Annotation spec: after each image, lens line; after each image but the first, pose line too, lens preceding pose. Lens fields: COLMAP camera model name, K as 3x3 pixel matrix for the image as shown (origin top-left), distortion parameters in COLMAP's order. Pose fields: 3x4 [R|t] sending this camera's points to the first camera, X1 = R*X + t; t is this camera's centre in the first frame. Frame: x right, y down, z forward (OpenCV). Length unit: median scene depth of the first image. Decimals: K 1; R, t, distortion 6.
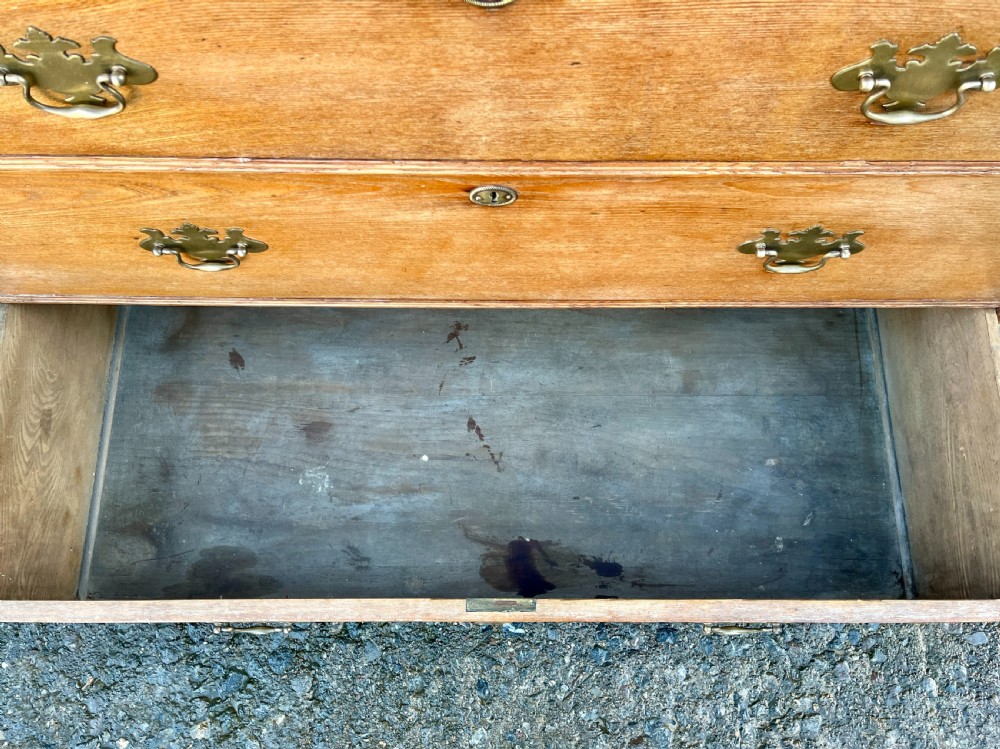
lens RADIAL K [[788.2, 0, 506.6], [0, 788.2, 382.1], [0, 0, 1]] dist [0.050169, -0.038839]
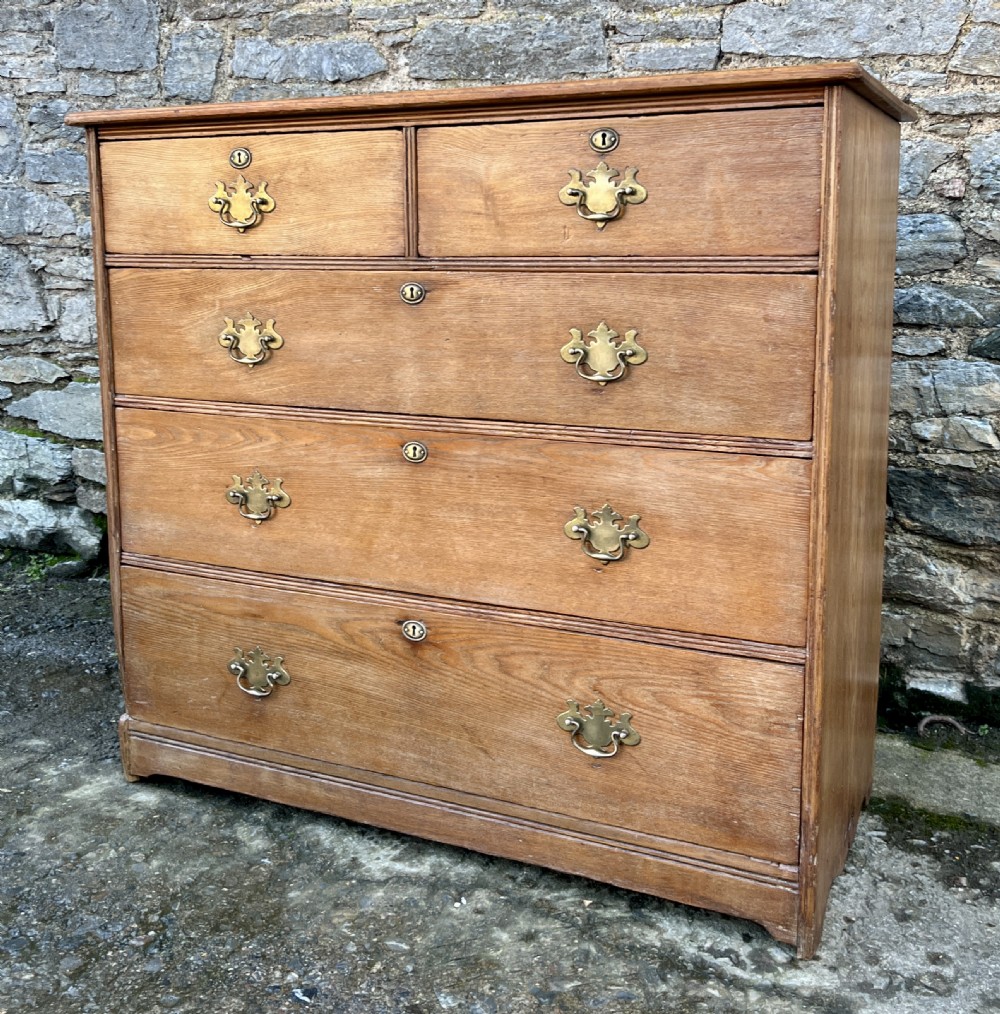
lens RADIAL K [[1204.1, 0, 494.6], [0, 1204.1, 414.9], [0, 0, 1]] dist [0.036558, 0.000000]
pose [[0.903599, 0.057319, -0.424528, 1.241024], [-0.405917, 0.431263, -0.805757, 1.757184], [0.136898, 0.900404, 0.412955, -0.113845]]
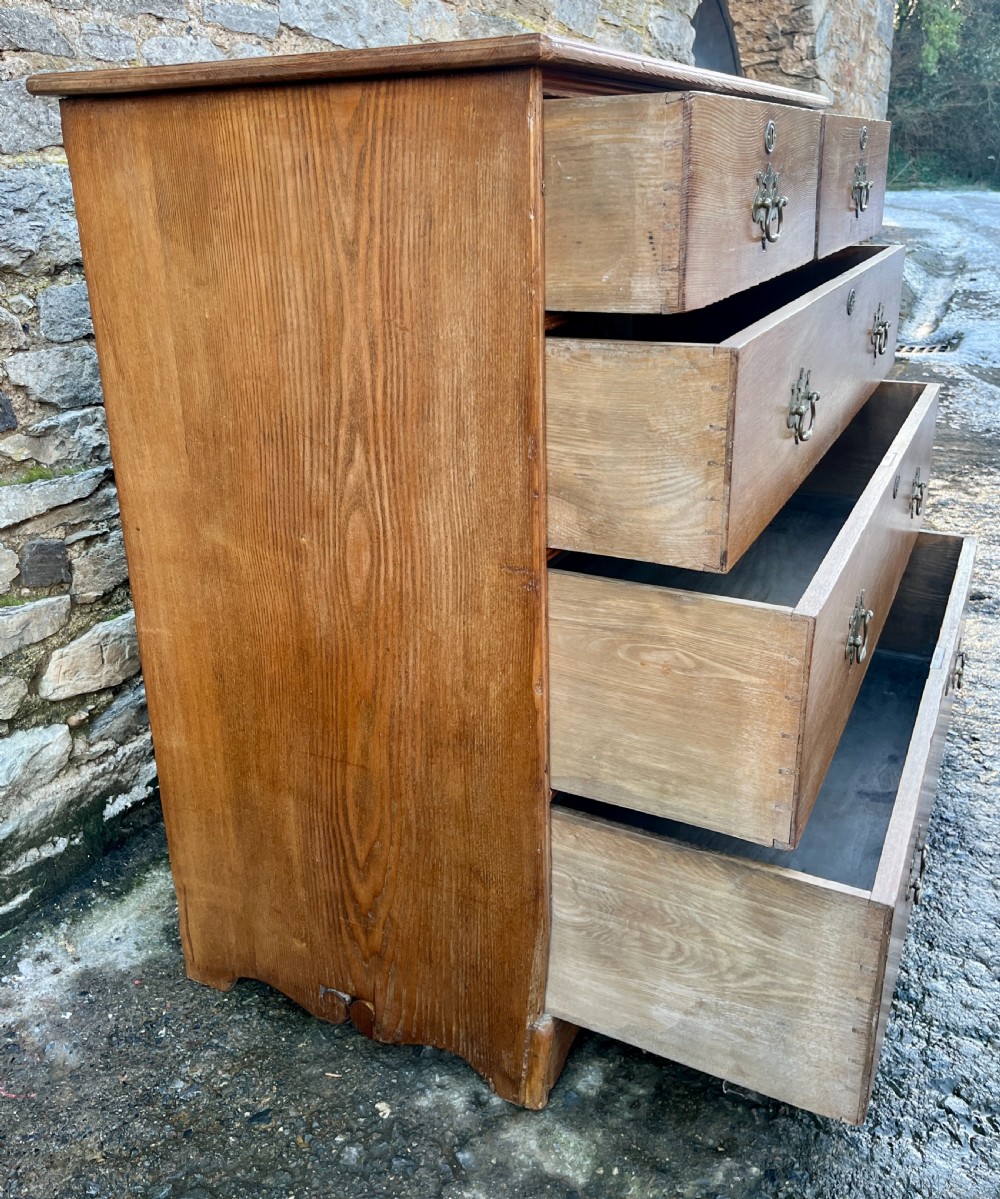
lens RADIAL K [[1085.0, 0, 505.7], [0, 1085.0, 537.4], [0, 0, 1]] dist [0.048506, -0.051222]
pose [[0.436116, -0.300364, 0.848283, -2.204986], [0.865318, 0.398751, -0.303682, 0.159579], [-0.247039, 0.866475, 0.433812, 0.250482]]
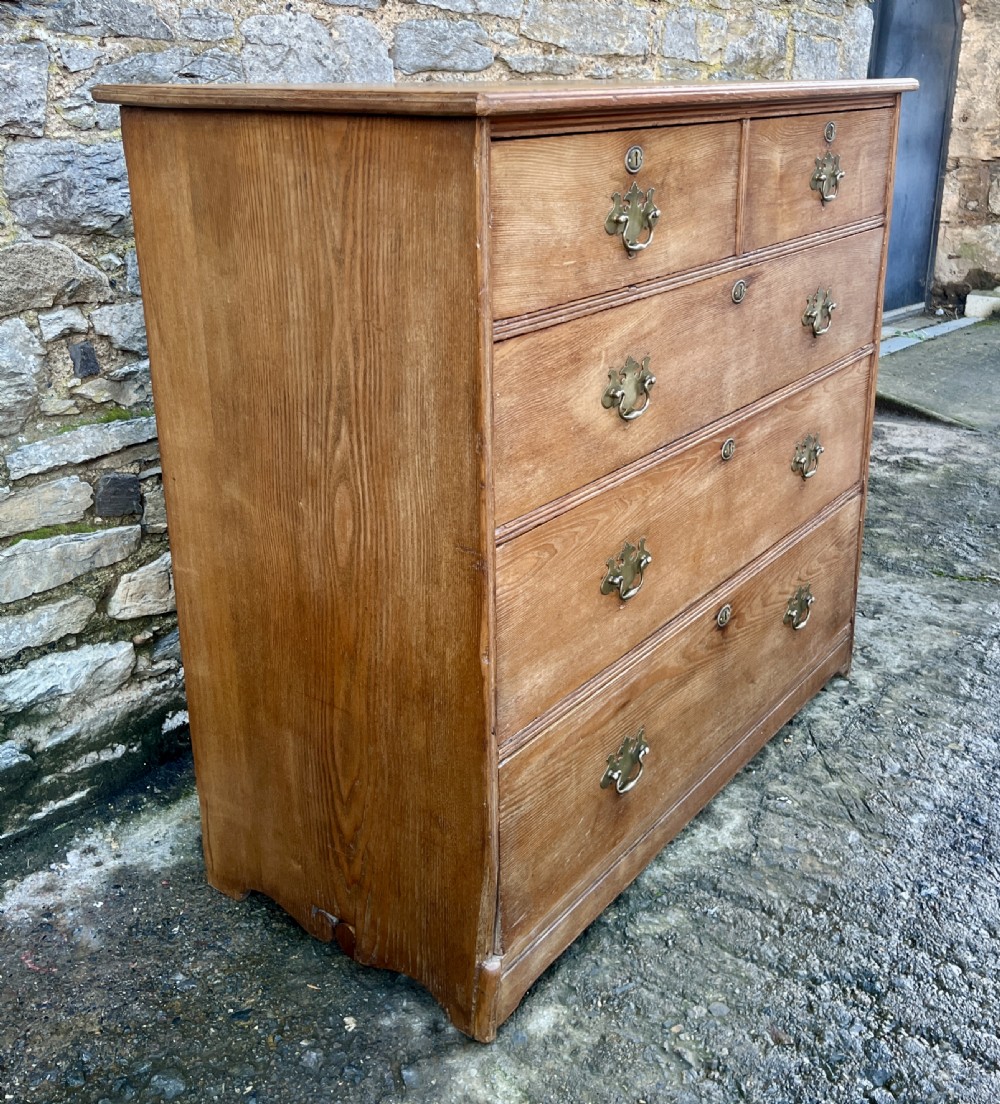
lens RADIAL K [[1172.1, 0, 555.3], [0, 1172.1, 468.8], [0, 0, 1]] dist [0.029707, 0.000000]
pose [[0.567095, -0.267950, 0.778850, -2.228801], [0.784700, 0.463122, -0.412025, 0.537861], [-0.250300, 0.844820, 0.472894, -0.064386]]
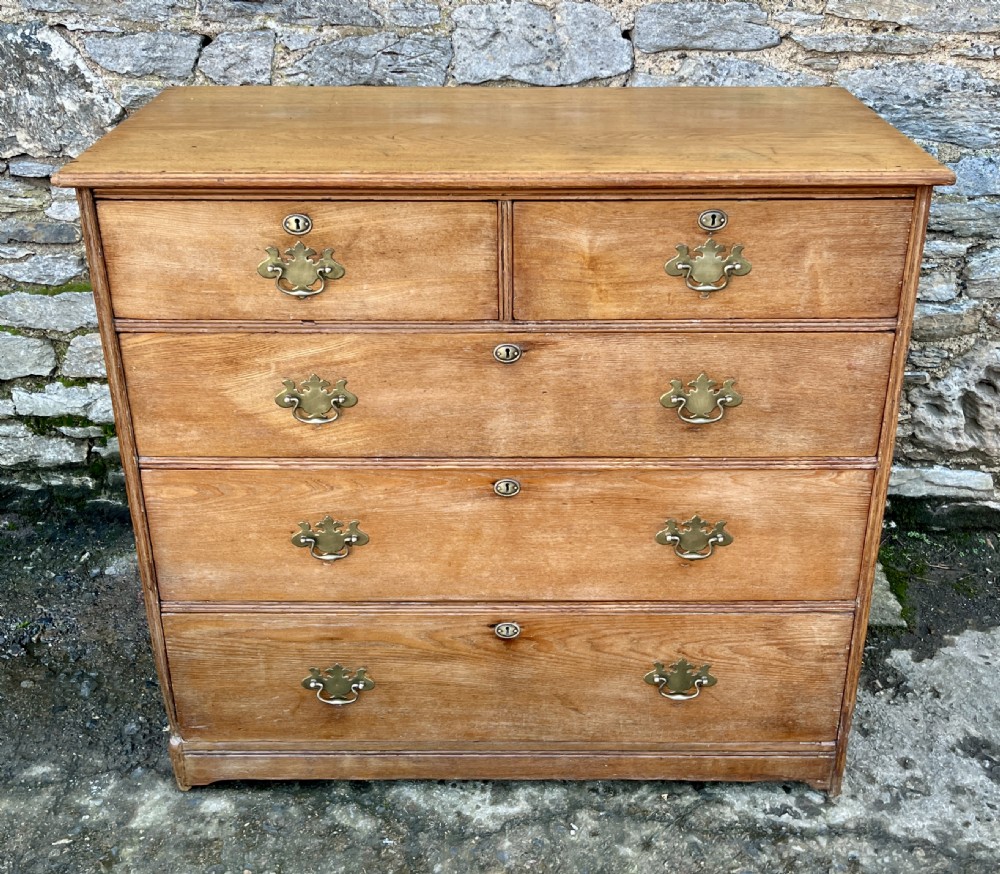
lens RADIAL K [[1176.9, 0, 529.0], [0, 1176.9, 389.7], [0, 0, 1]] dist [0.031141, 0.000000]
pose [[0.999931, -0.003983, 0.011091, 0.003602], [0.010784, 0.688846, -0.724827, 1.579786], [-0.004753, 0.724896, 0.688841, -1.029578]]
